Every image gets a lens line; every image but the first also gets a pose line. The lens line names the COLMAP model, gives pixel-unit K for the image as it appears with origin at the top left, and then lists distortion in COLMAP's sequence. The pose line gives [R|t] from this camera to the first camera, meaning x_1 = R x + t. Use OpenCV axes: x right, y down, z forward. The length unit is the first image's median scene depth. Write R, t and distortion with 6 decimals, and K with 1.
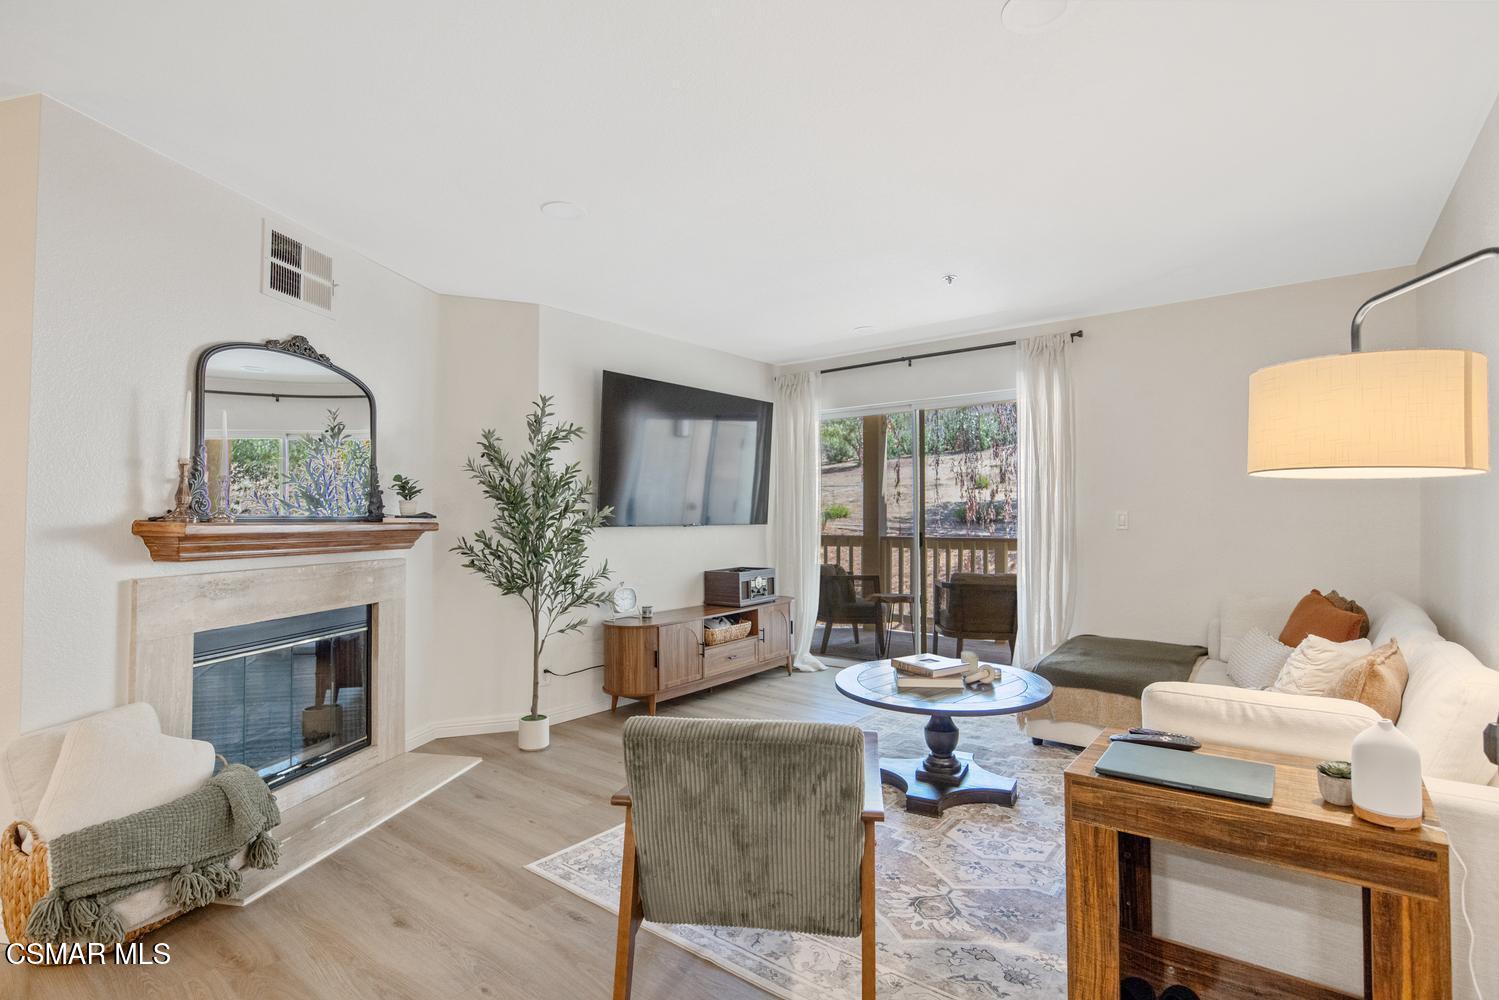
lens RADIAL K [[718.8, 0, 742.8], [0, 718.8, 501.6], [0, 0, 1]] dist [-0.015731, -0.000573]
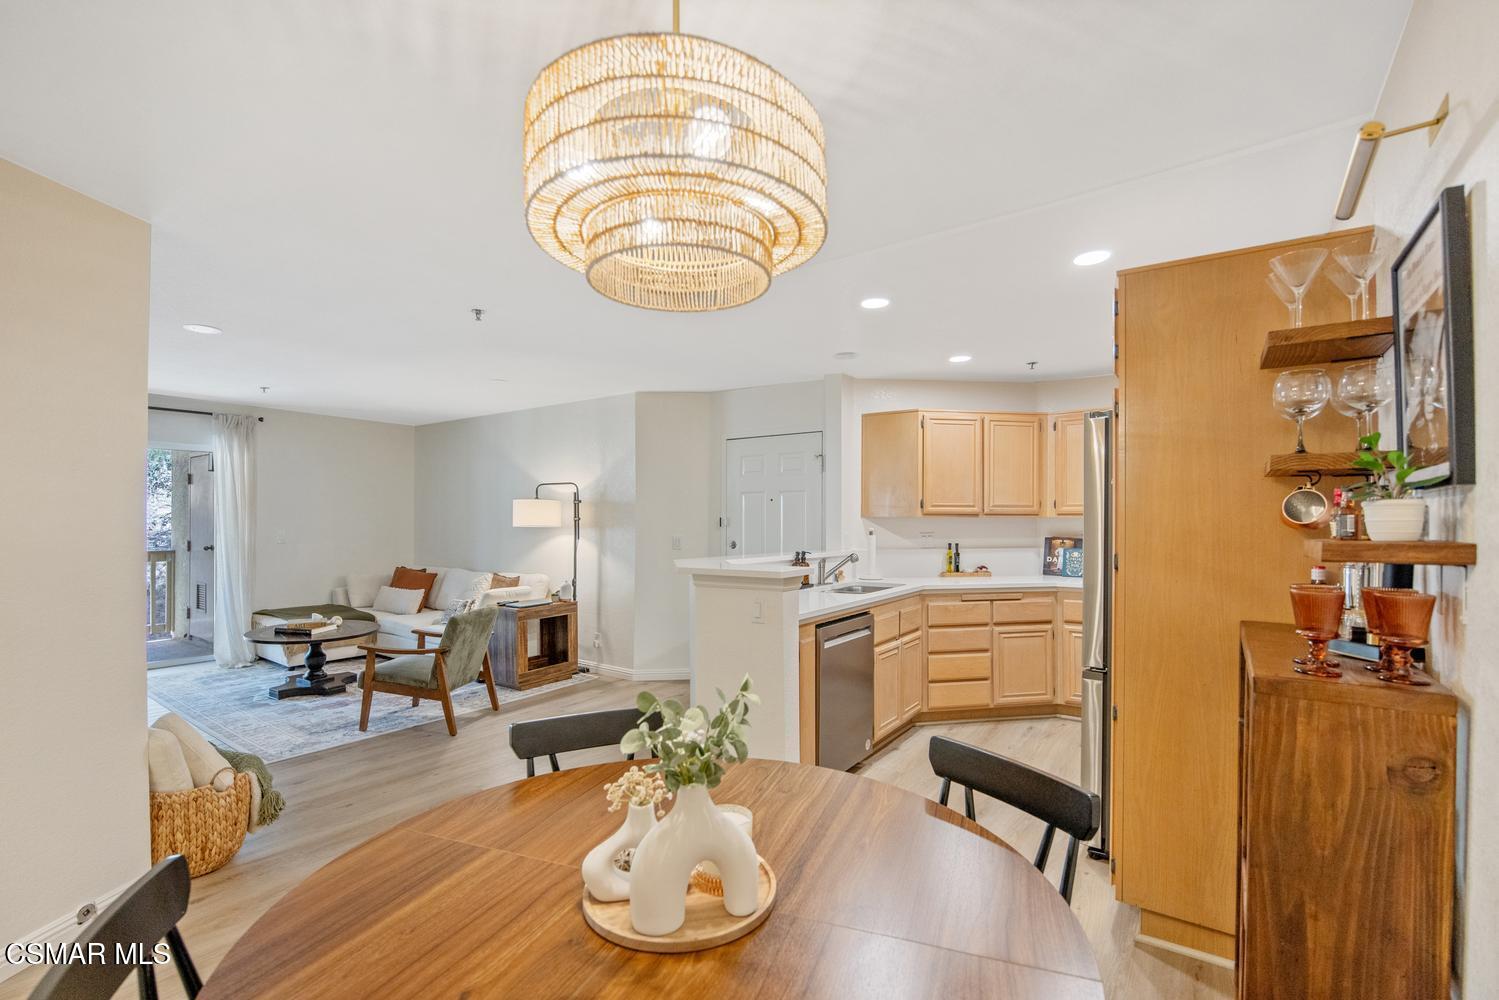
lens RADIAL K [[663.2, 0, 749.0], [0, 663.2, 519.6], [0, 0, 1]] dist [-0.012104, 0.000788]
pose [[-0.047400, -0.002627, 0.998873, -0.933346], [-0.018419, 0.999829, 0.001755, -0.034008], [-0.998706, -0.018315, -0.047440, -0.011247]]
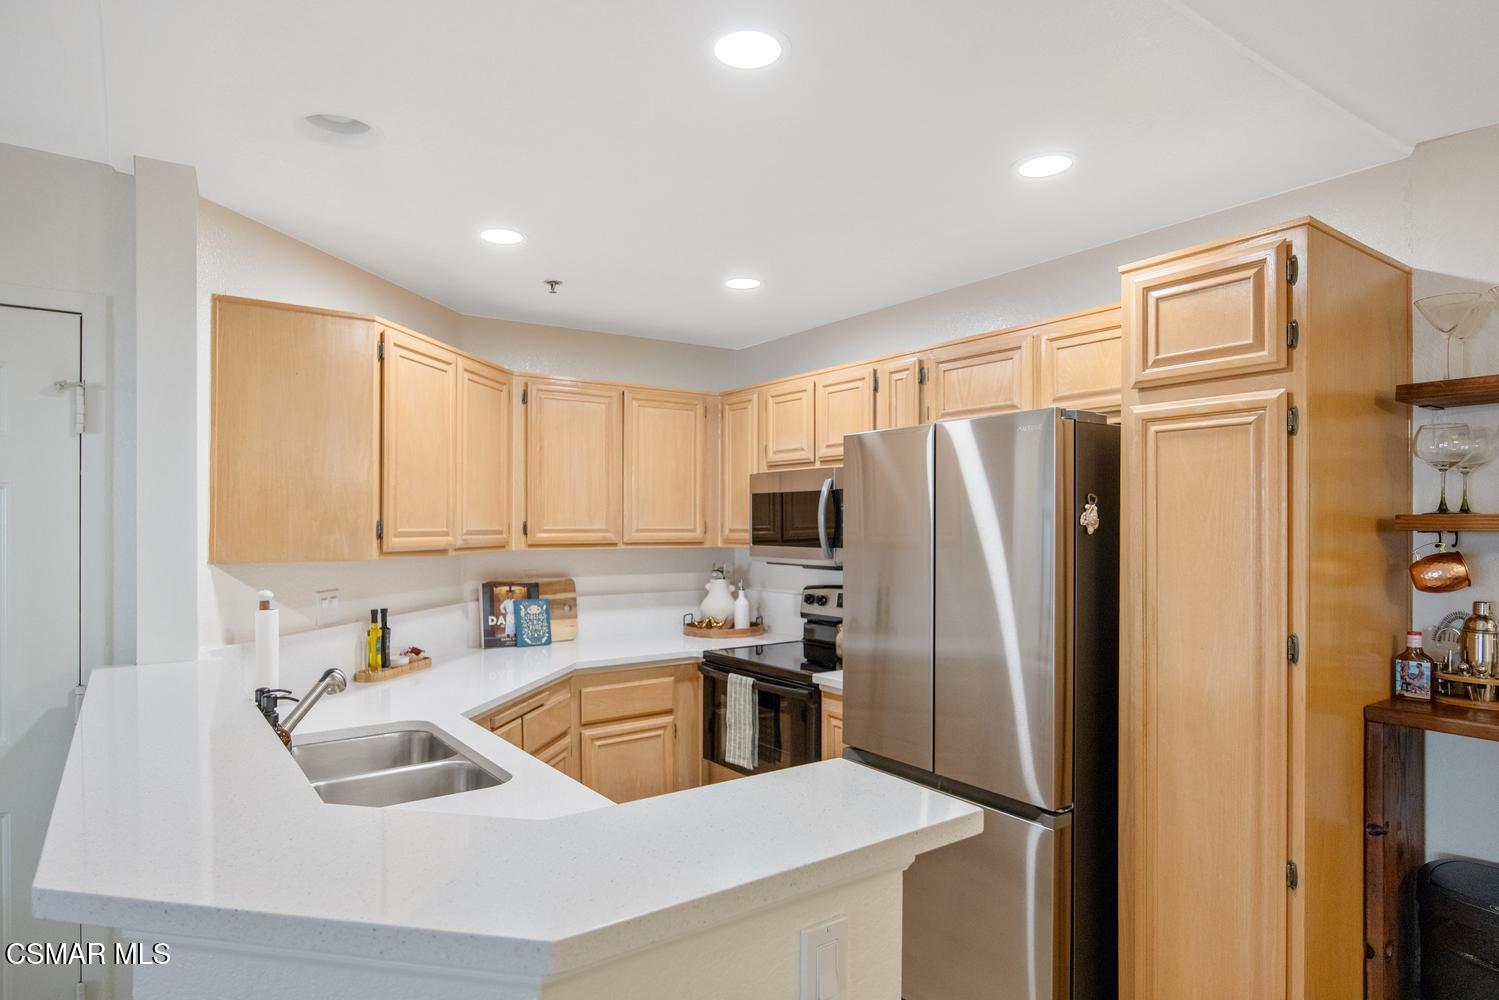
lens RADIAL K [[865.6, 0, 748.8], [0, 865.6, 525.0], [0, 0, 1]] dist [-0.005079, 0.000445]
pose [[-0.958930, -0.005434, 0.283592, -0.376531], [-0.009865, 0.999851, -0.014198, -0.057503], [-0.283473, -0.016413, -0.958840, 0.163899]]
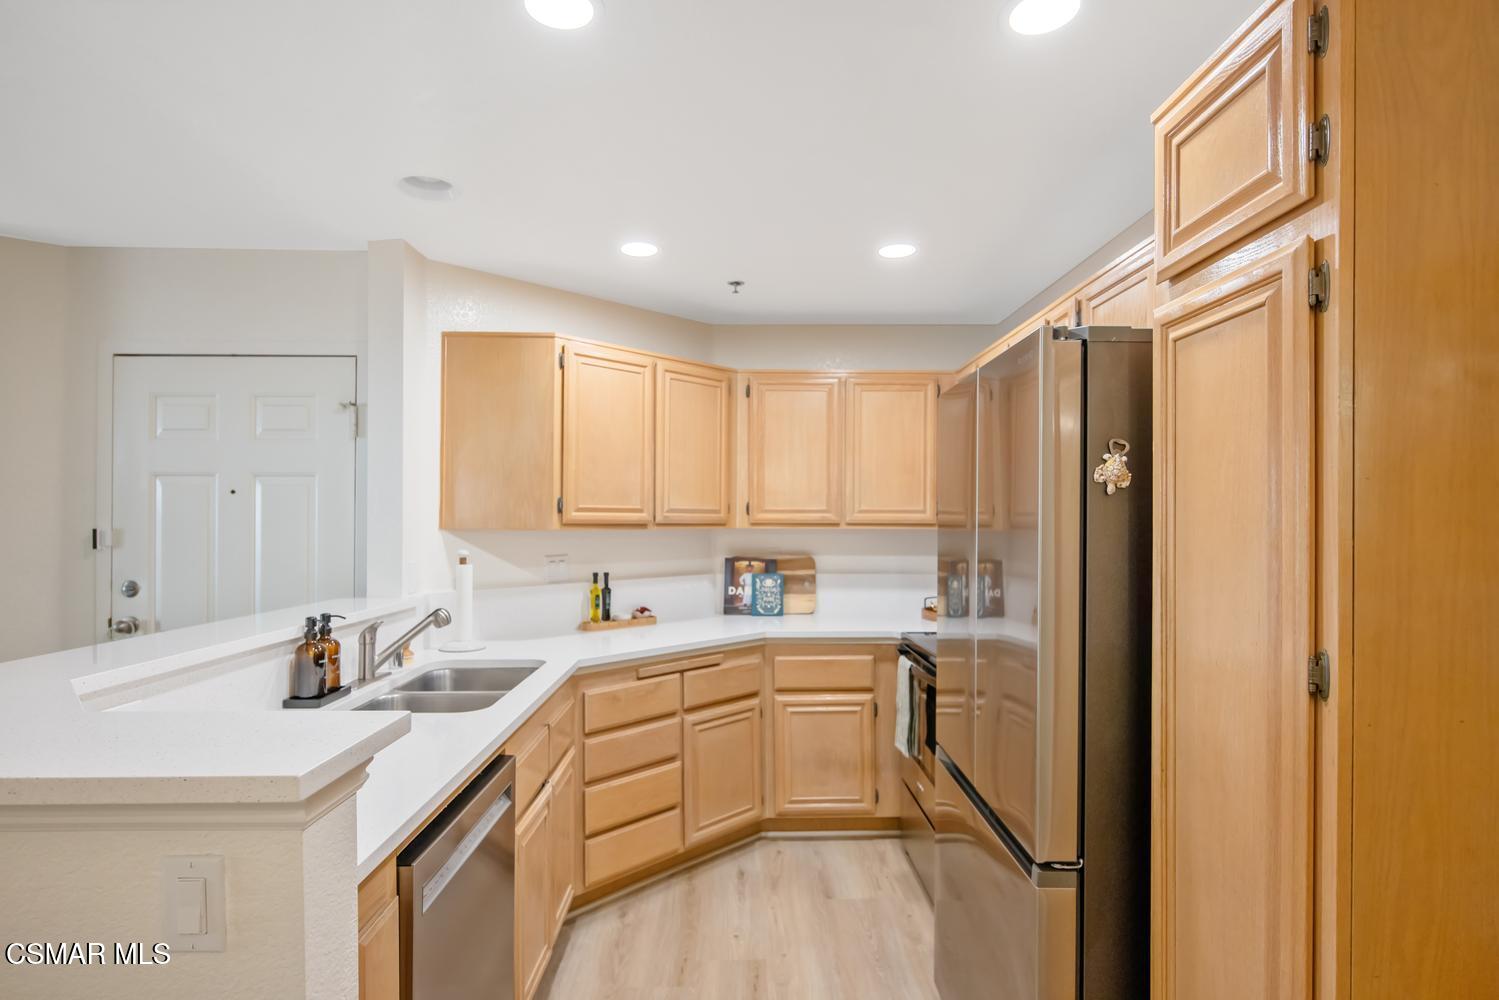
lens RADIAL K [[775.7, 0, 749.9], [0, 775.7, 517.2], [0, 0, 1]] dist [-0.007993, 0.000512]
pose [[-0.629370, -0.002803, 0.777100, -0.565406], [-0.019110, 0.999747, -0.011871, -0.046057], [-0.776870, -0.022321, -0.629265, -0.033956]]
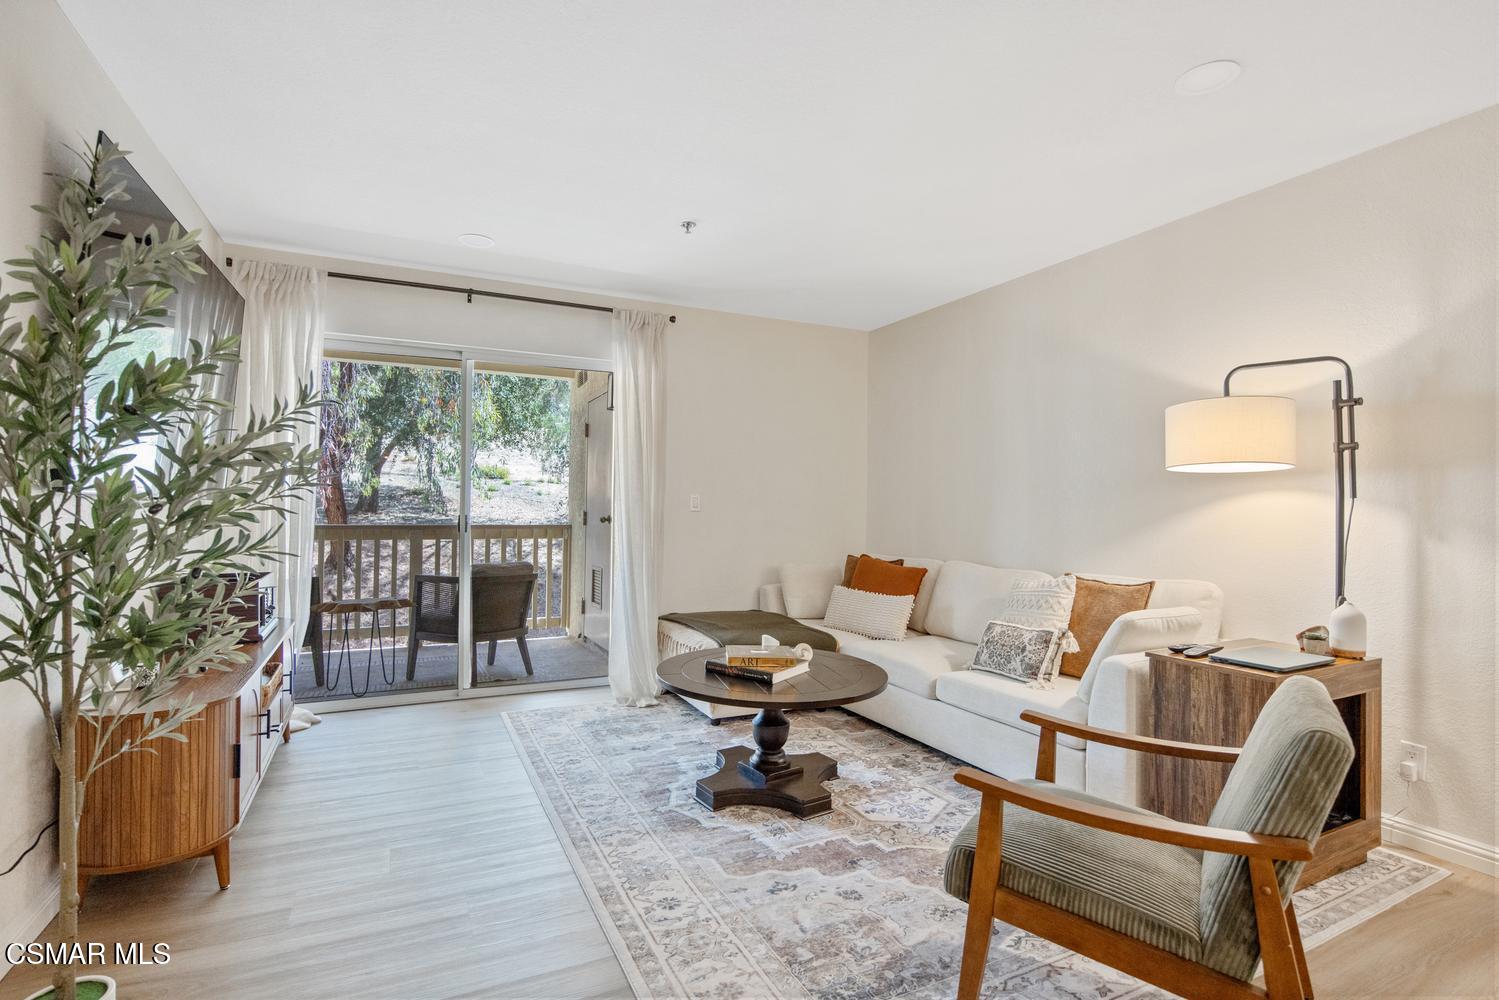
lens RADIAL K [[718.8, 0, 747.2], [0, 718.8, 507.6], [0, 0, 1]] dist [-0.015731, -0.000573]
pose [[0.432015, 0.012461, 0.901781, -0.361906], [-0.027379, 0.999625, -0.000697, 0.028952], [-0.901451, -0.024389, 0.432194, 0.411654]]
